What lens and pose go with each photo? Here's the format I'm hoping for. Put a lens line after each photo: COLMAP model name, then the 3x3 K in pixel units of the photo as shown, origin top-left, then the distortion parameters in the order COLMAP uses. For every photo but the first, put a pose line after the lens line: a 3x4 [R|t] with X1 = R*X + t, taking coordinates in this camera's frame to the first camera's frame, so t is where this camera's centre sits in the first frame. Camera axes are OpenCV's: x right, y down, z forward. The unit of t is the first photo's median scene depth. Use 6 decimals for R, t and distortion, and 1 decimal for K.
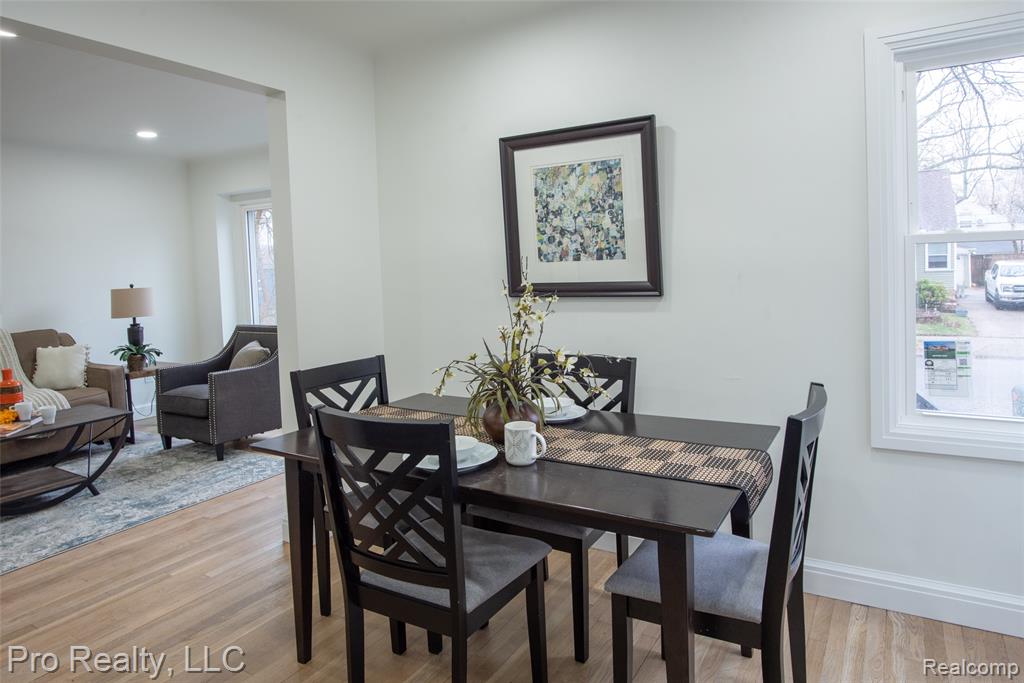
lens RADIAL K [[630.0, 0, 529.4], [0, 630.0, 291.9], [0, 0, 1]] dist [-0.025469, 0.000331]
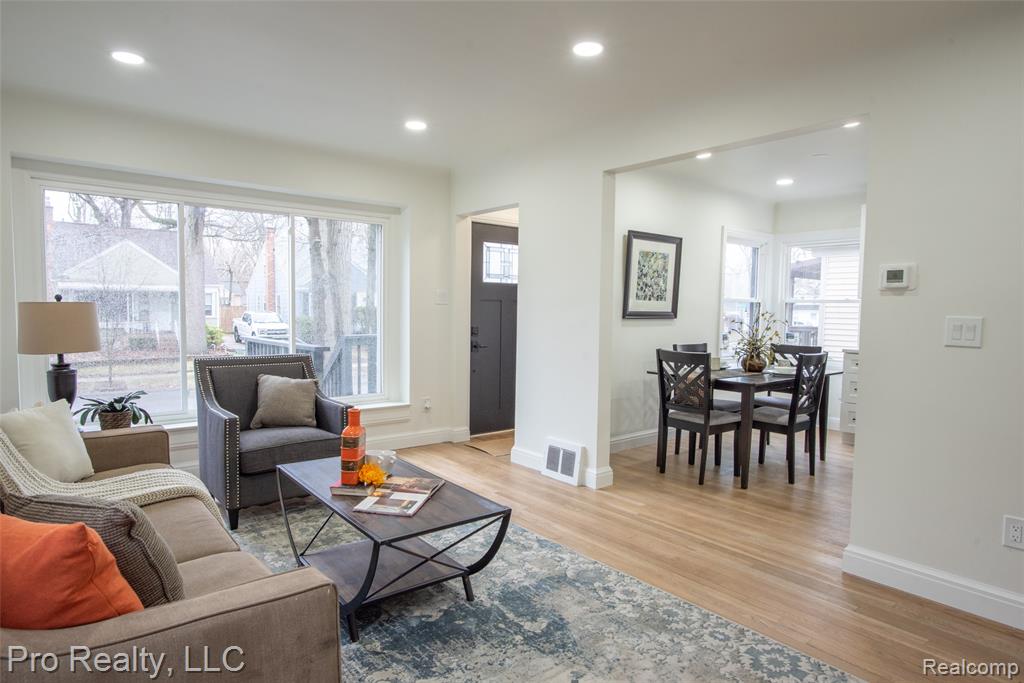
lens RADIAL K [[586.6, 0, 512.0], [0, 586.6, 341.5], [0, 0, 1]] dist [-0.001798, -0.000271]
pose [[0.332359, -0.015361, 0.943028, -1.866394], [0.012859, 0.999848, 0.011754, 0.053978], [-0.943065, 0.008220, 0.332506, 0.819949]]
